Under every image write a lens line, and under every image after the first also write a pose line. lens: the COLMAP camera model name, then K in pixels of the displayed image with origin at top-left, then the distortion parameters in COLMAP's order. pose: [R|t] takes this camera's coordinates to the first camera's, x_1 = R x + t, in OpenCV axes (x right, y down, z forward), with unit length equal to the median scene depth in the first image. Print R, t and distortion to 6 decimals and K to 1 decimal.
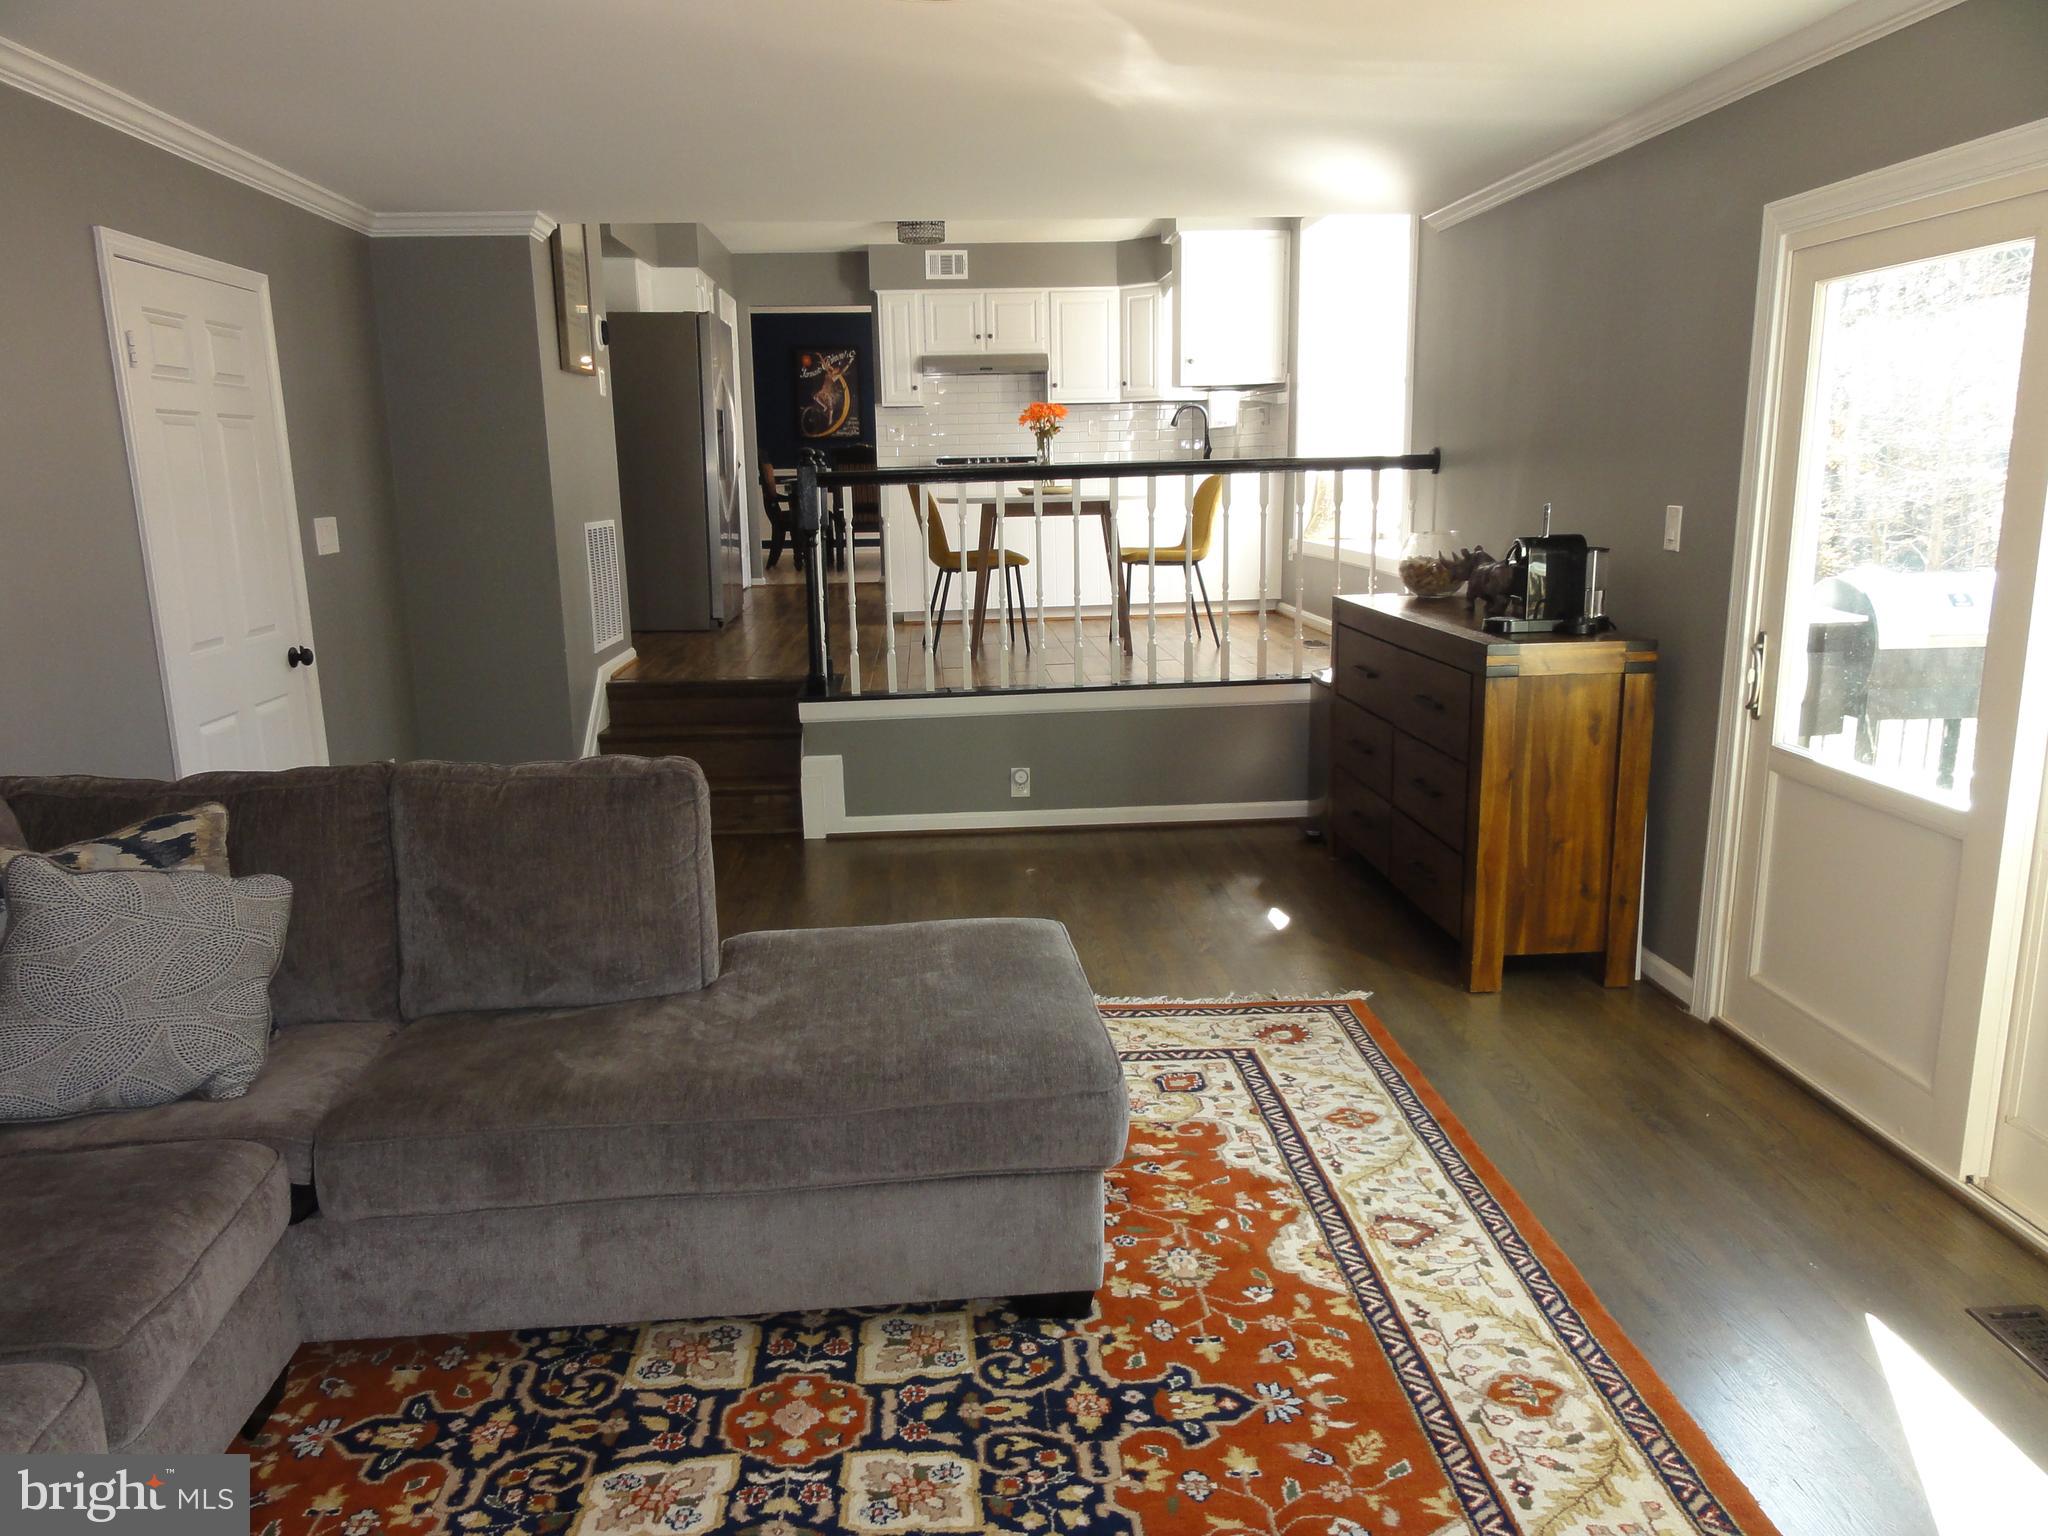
lens RADIAL K [[1450.0, 0, 1018.9], [0, 1450.0, 776.7], [0, 0, 1]] dist [-0.006391, 0.008933]
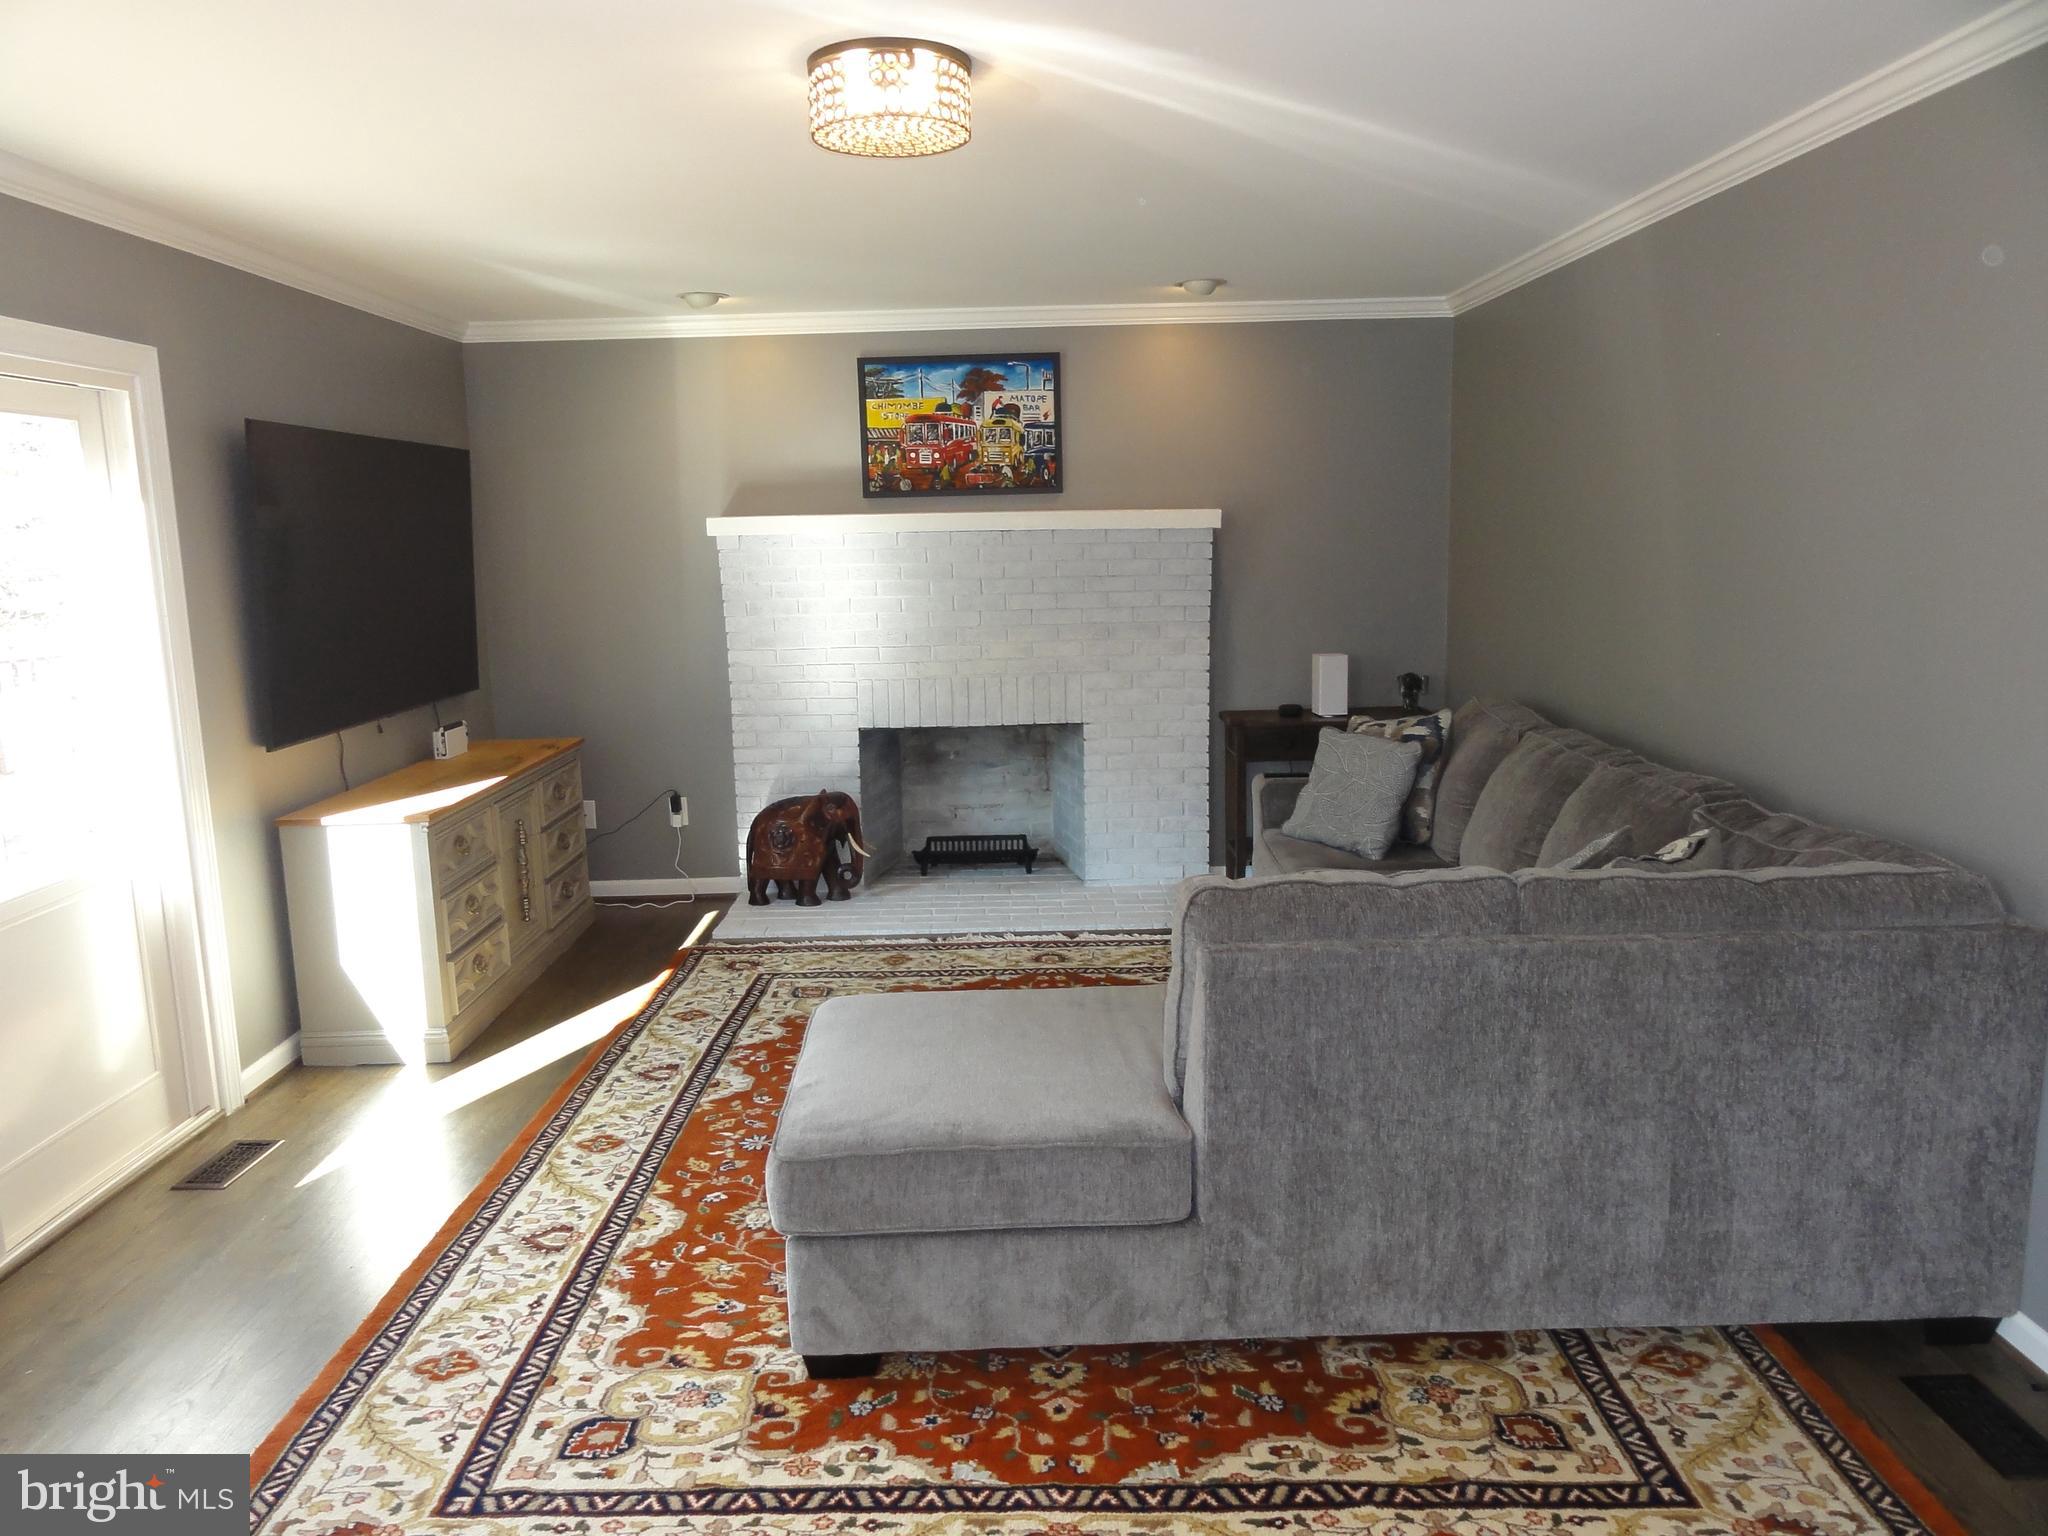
lens RADIAL K [[1450.0, 0, 1028.3], [0, 1450.0, 762.2], [0, 0, 1]] dist [-0.006391, 0.008933]
pose [[-0.997725, 0.032818, 0.058881, -0.166437], [0.052282, 0.928112, 0.368611, -0.383719], [-0.042552, 0.370851, -0.927717, 1.670068]]
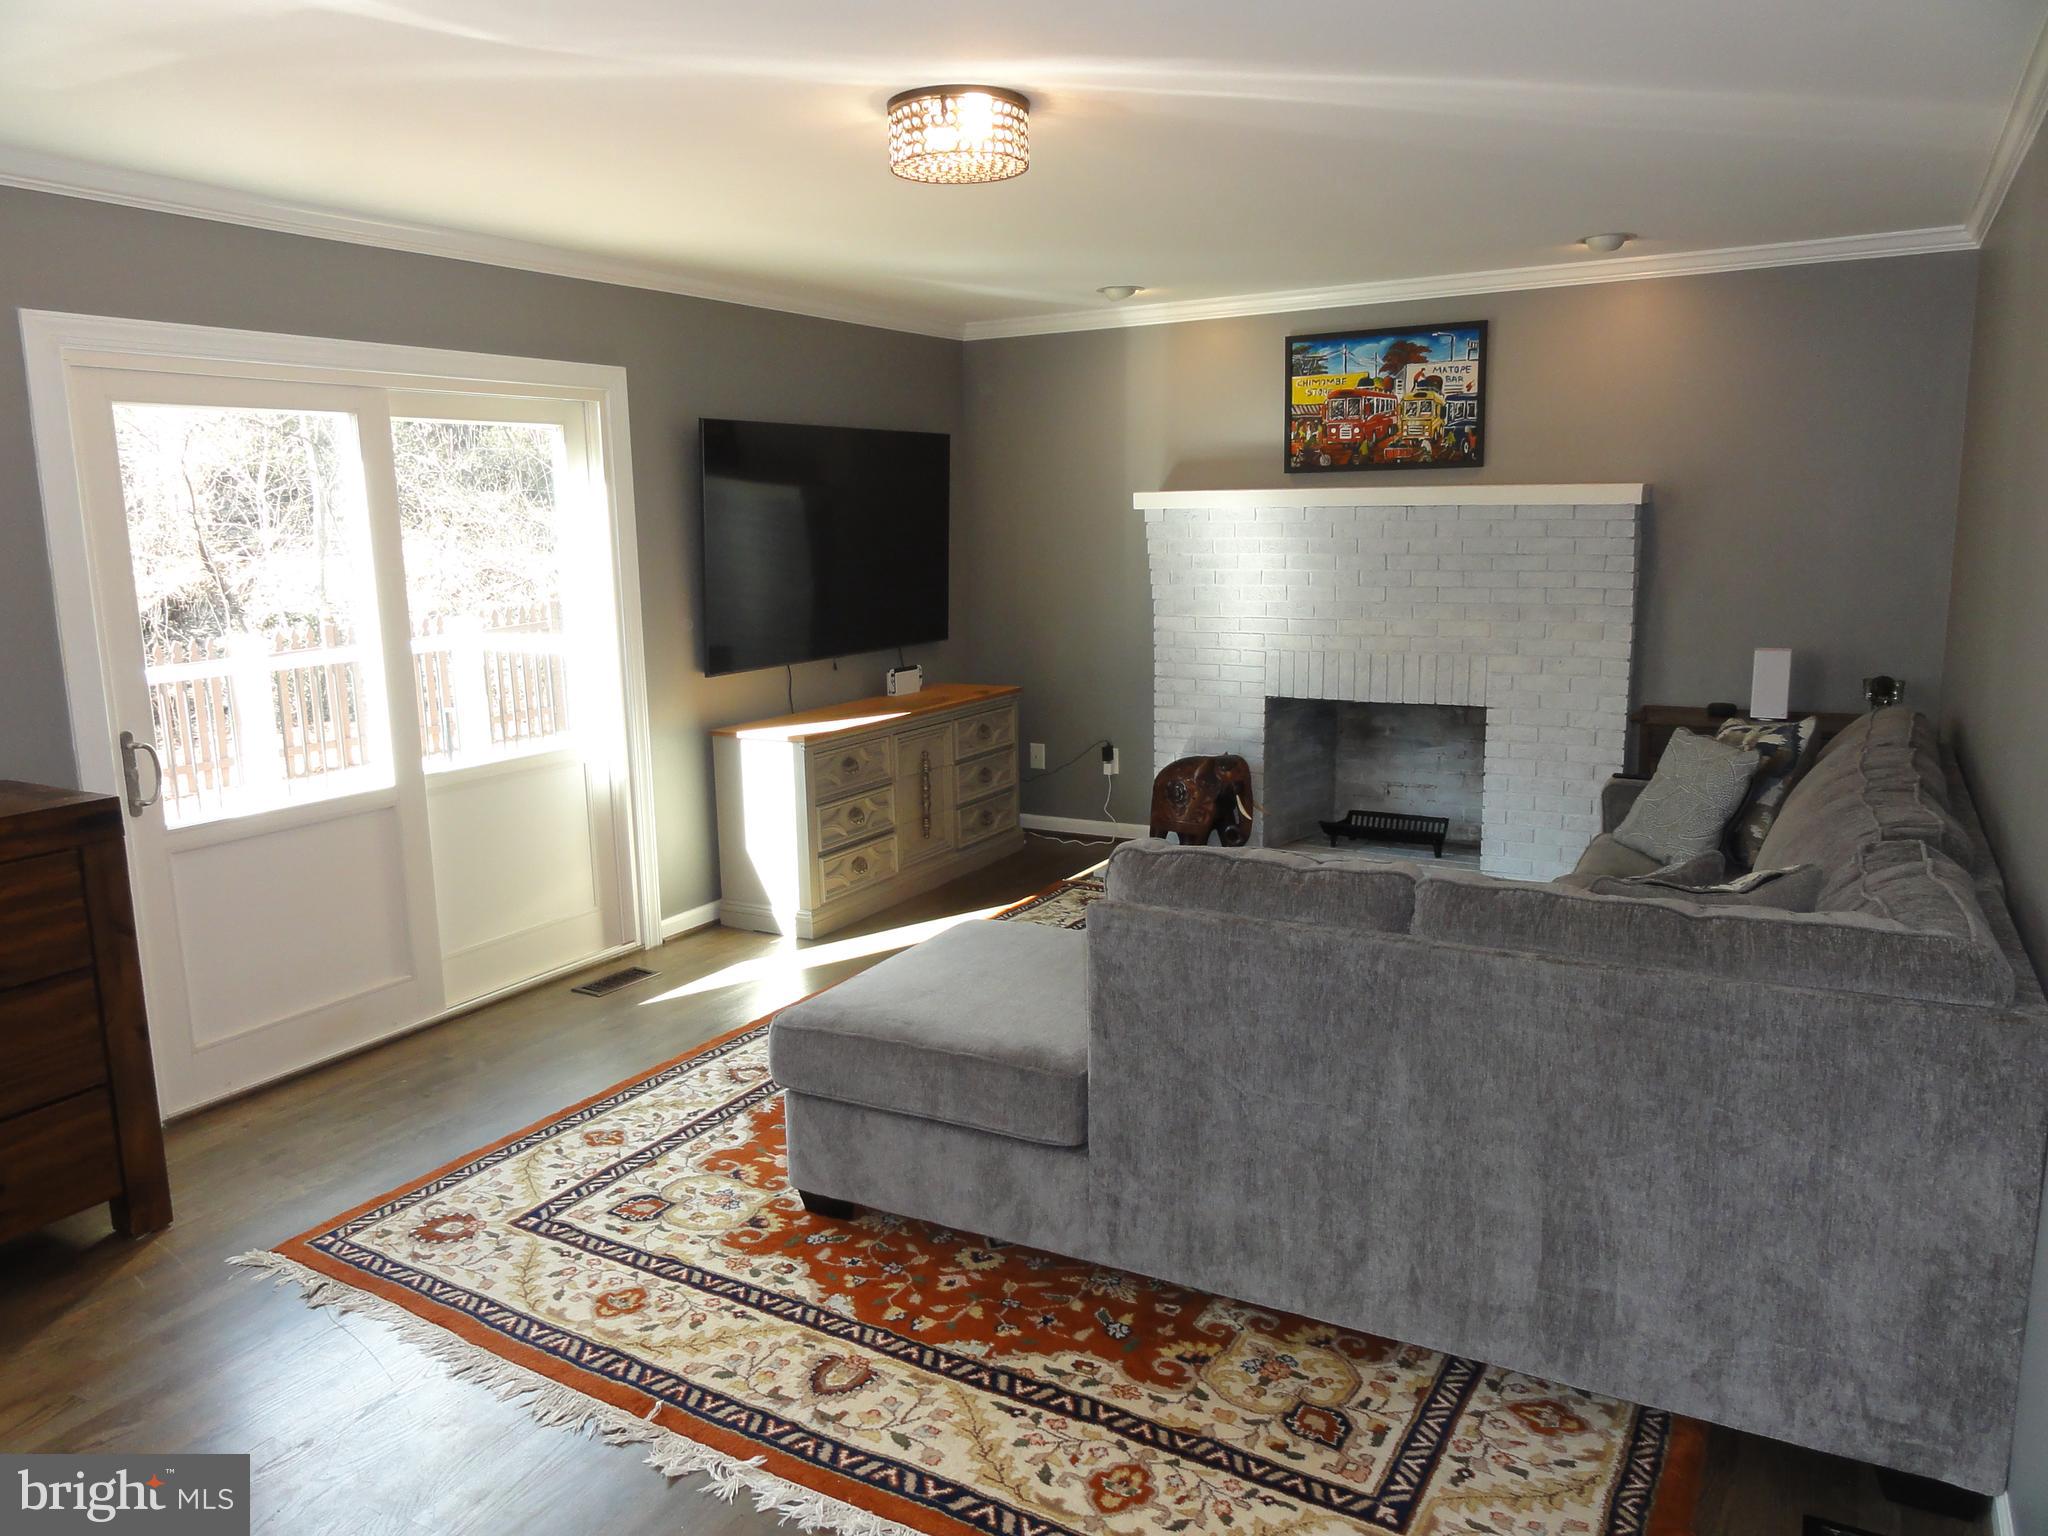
lens RADIAL K [[1450.0, 0, 1037.2], [0, 1450.0, 770.6], [0, 0, 1]] dist [-0.006391, 0.008933]
pose [[-0.839946, -0.061126, 0.539216, -0.641238], [0.150589, 0.928358, 0.339815, -0.359027], [-0.521357, 0.366626, -0.770566, 1.617564]]
